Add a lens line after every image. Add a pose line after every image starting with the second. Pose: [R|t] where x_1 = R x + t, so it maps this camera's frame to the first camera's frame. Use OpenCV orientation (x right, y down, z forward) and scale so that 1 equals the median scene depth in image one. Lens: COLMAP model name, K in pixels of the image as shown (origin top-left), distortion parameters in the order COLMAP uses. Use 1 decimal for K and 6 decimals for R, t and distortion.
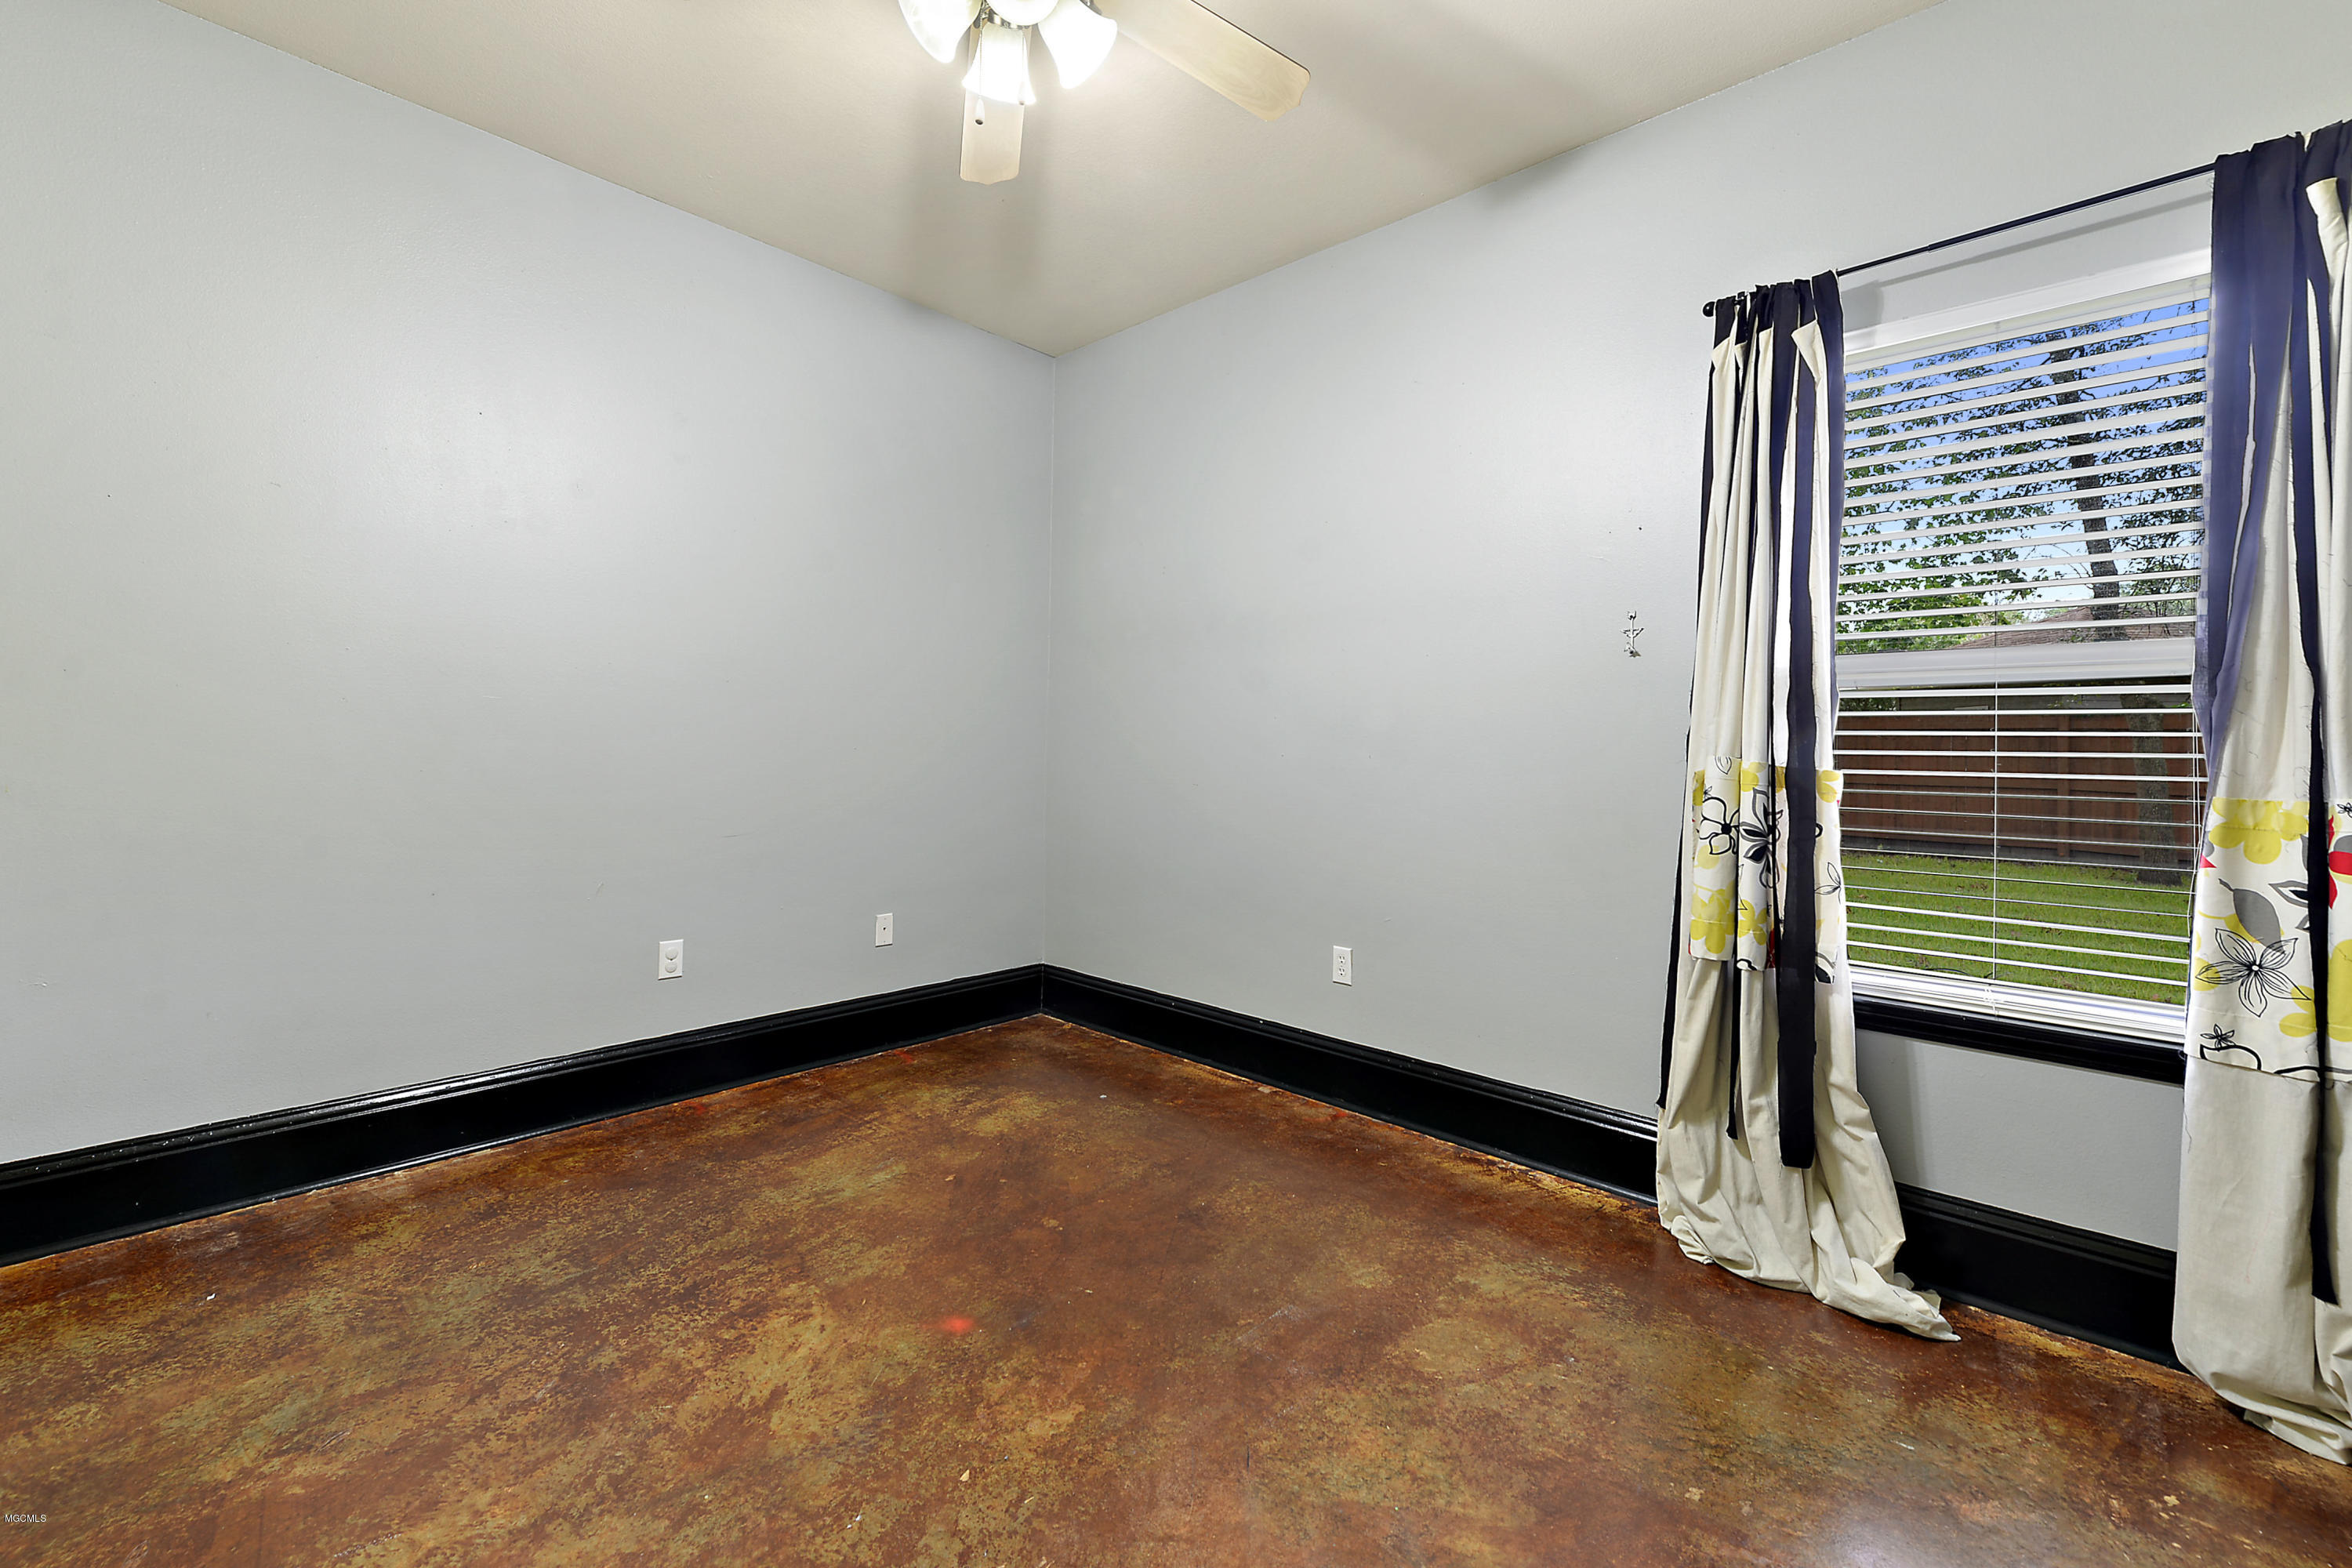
lens RADIAL K [[930.4, 0, 1178.7], [0, 930.4, 799.4], [0, 0, 1]] dist [0.001633, 0.000054]
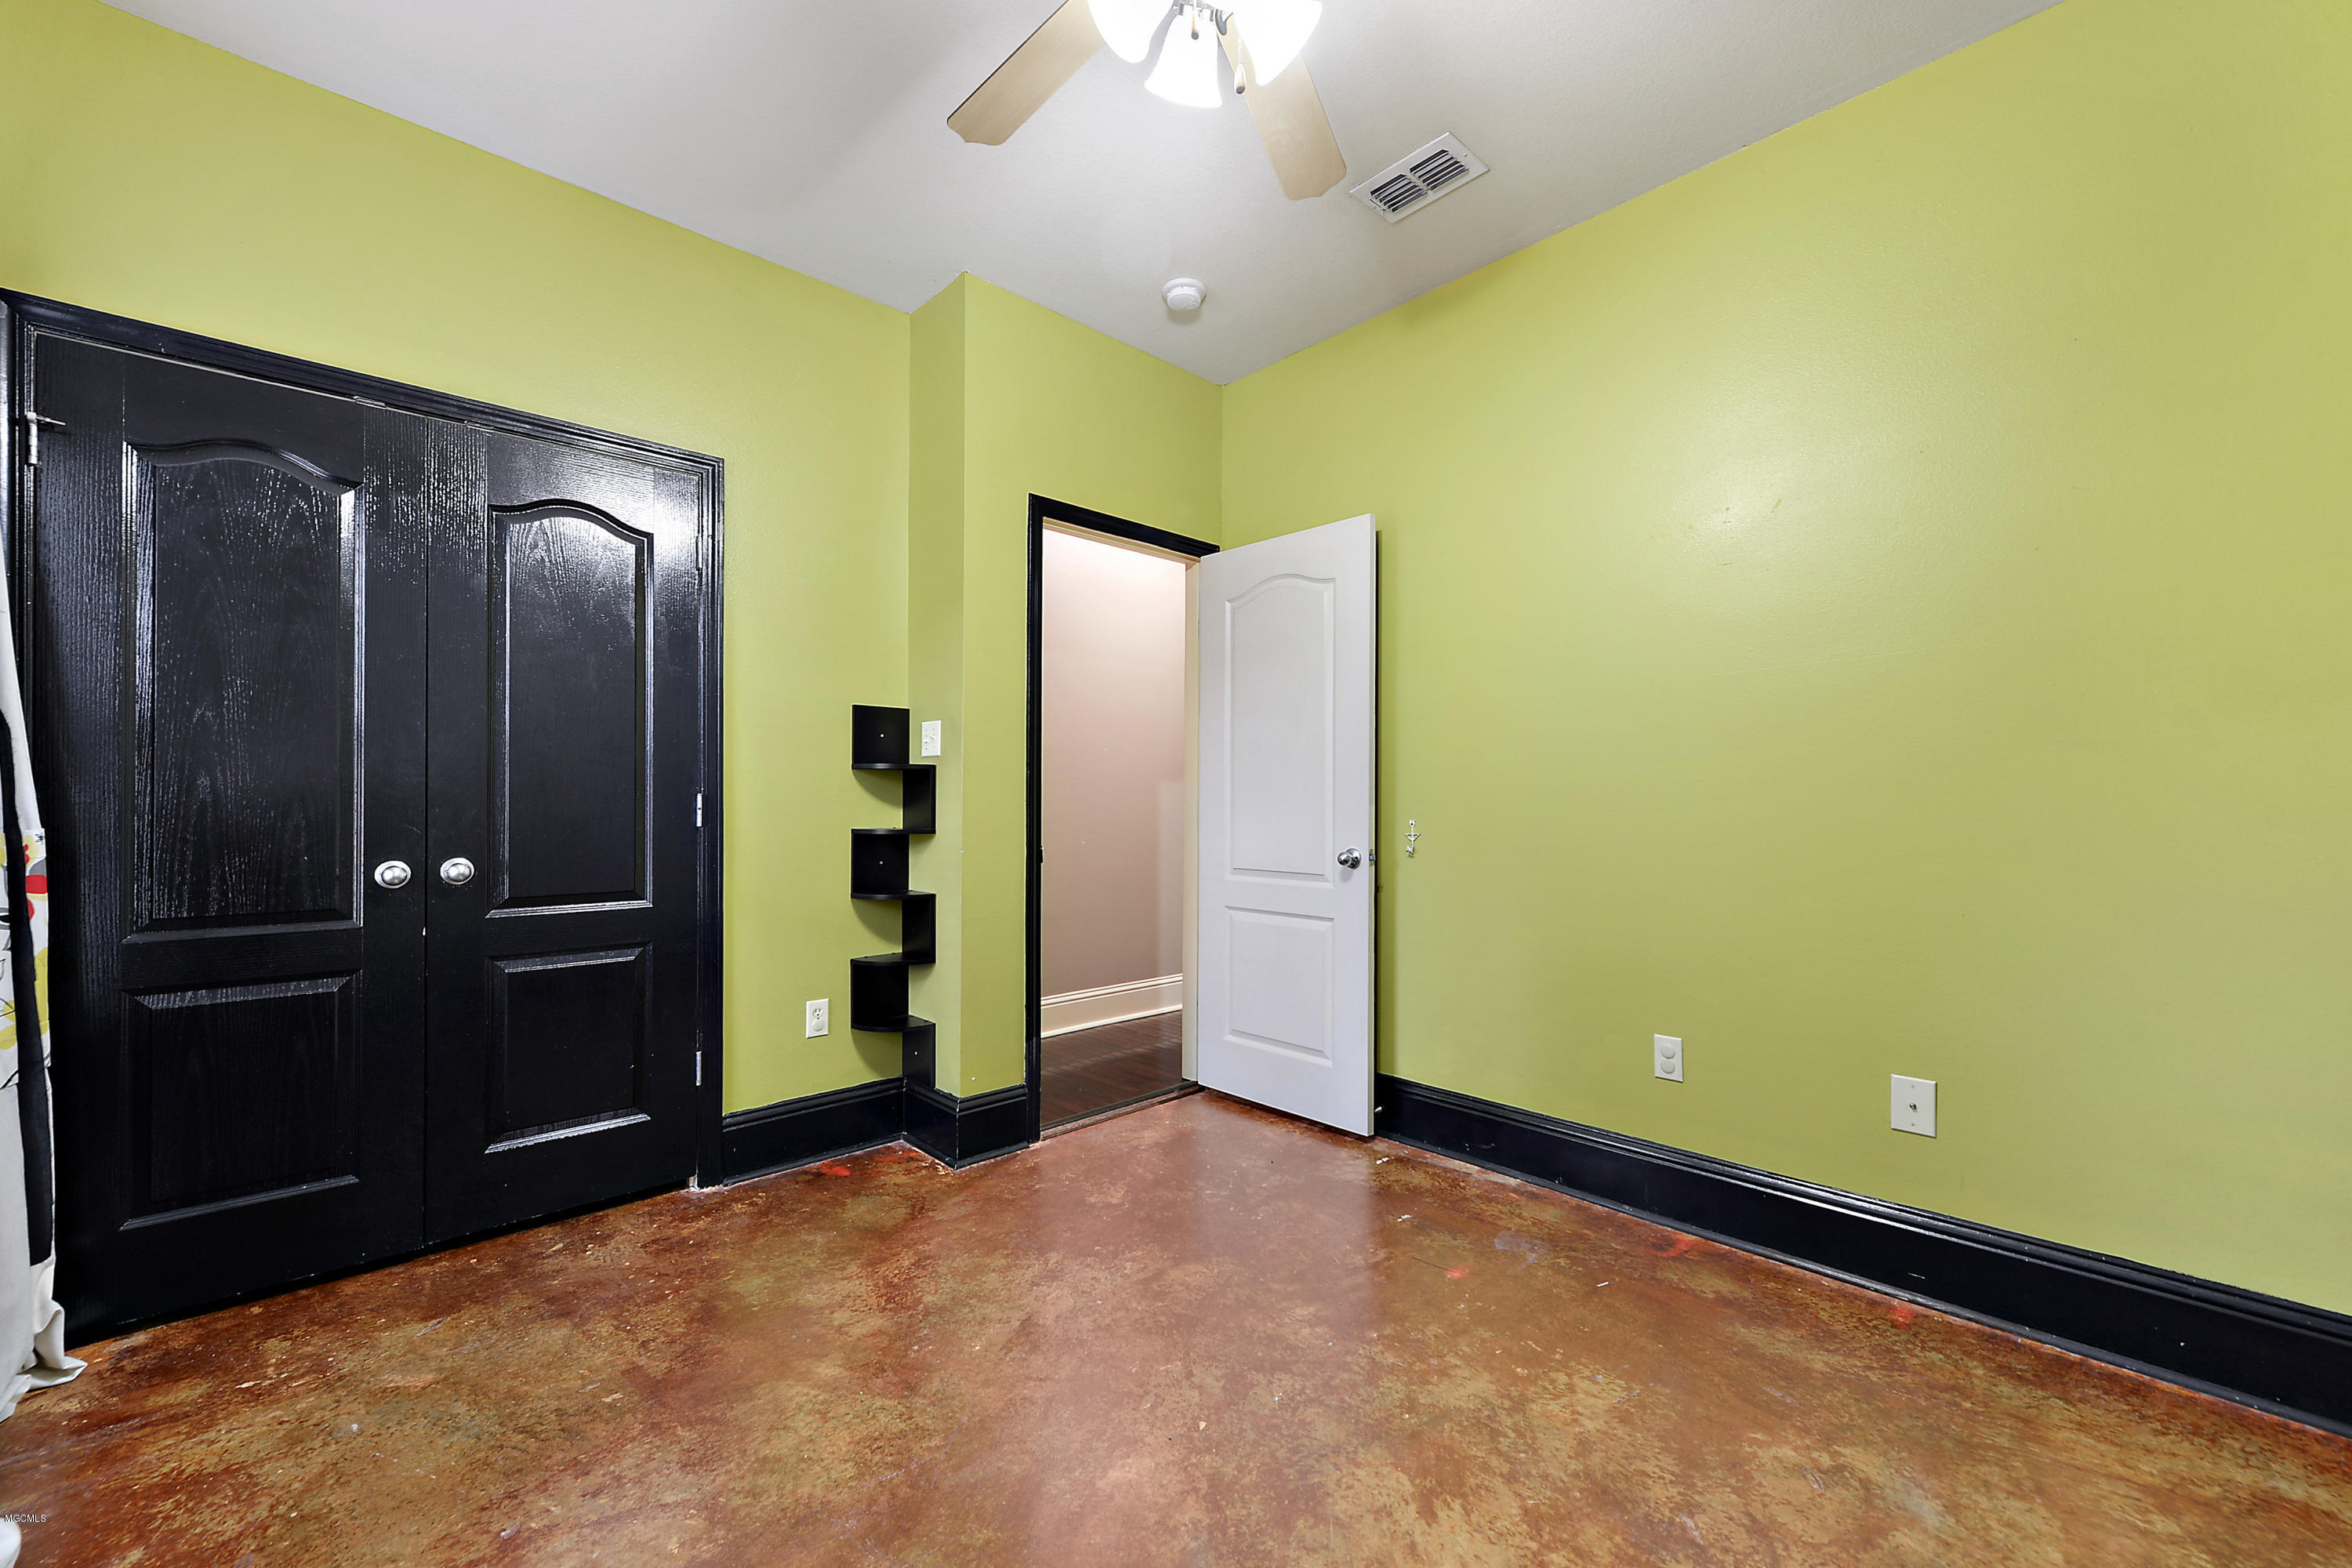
lens RADIAL K [[930.4, 0, 1178.7], [0, 930.4, 799.4], [0, 0, 1]] dist [0.001633, 0.000054]
pose [[-0.997419, -0.015895, 0.070020, -0.249367], [-0.013044, 0.999075, 0.040983, -0.100662], [-0.070607, 0.039964, -0.996703, 1.983165]]
